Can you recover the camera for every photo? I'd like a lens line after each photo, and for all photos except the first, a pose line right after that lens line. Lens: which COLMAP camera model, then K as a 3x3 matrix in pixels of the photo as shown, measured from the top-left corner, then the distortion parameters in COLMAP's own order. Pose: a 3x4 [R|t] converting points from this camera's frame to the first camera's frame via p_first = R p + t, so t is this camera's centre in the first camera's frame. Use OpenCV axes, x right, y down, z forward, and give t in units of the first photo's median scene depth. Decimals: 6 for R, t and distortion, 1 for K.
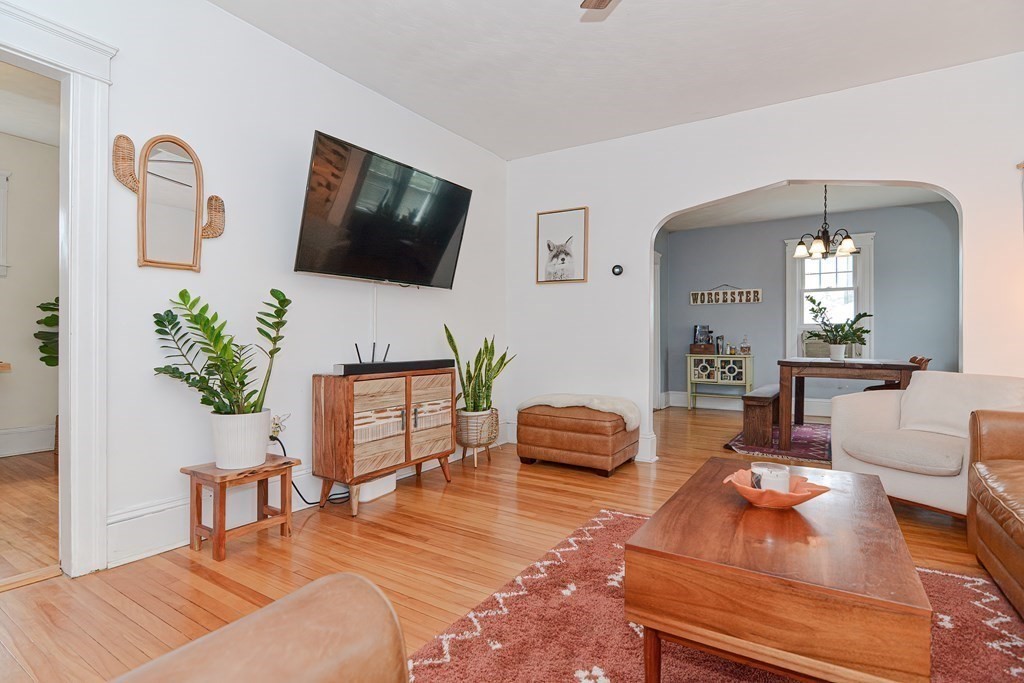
lens RADIAL K [[499.6, 0, 512.0], [0, 499.6, 341.5], [0, 0, 1]] dist [0.000472, -0.000029]
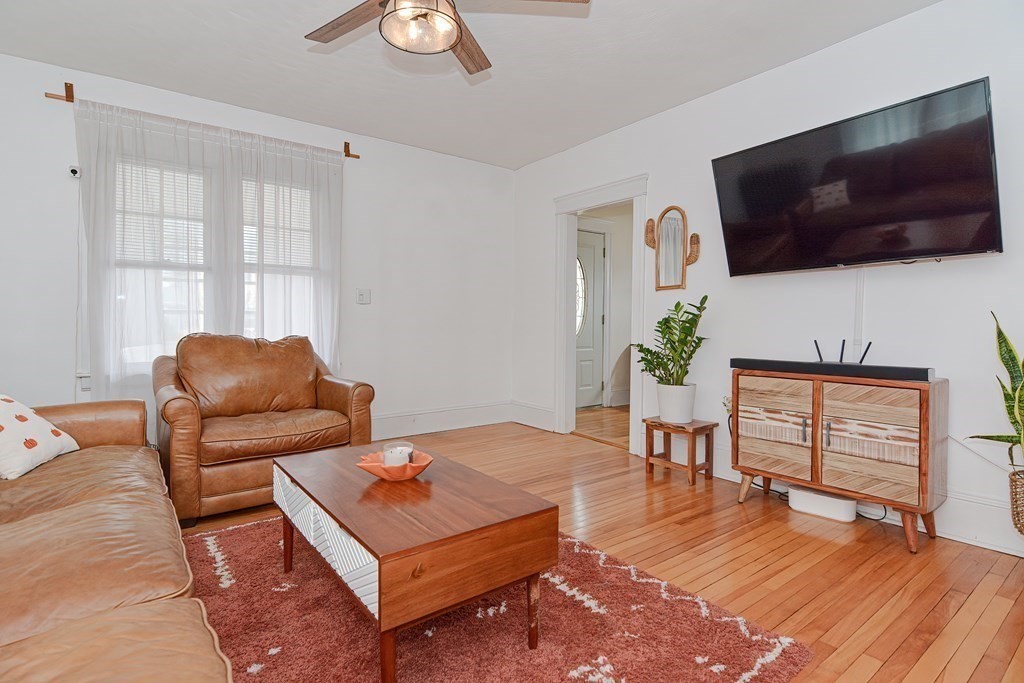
lens RADIAL K [[499.6, 0, 512.0], [0, 499.6, 341.5], [0, 0, 1]] dist [0.000472, -0.000029]
pose [[-0.354106, 0.029864, -0.934728, 0.791660], [0.001201, 0.999504, 0.031479, -0.023826], [0.935205, 0.010025, -0.353966, 0.867858]]
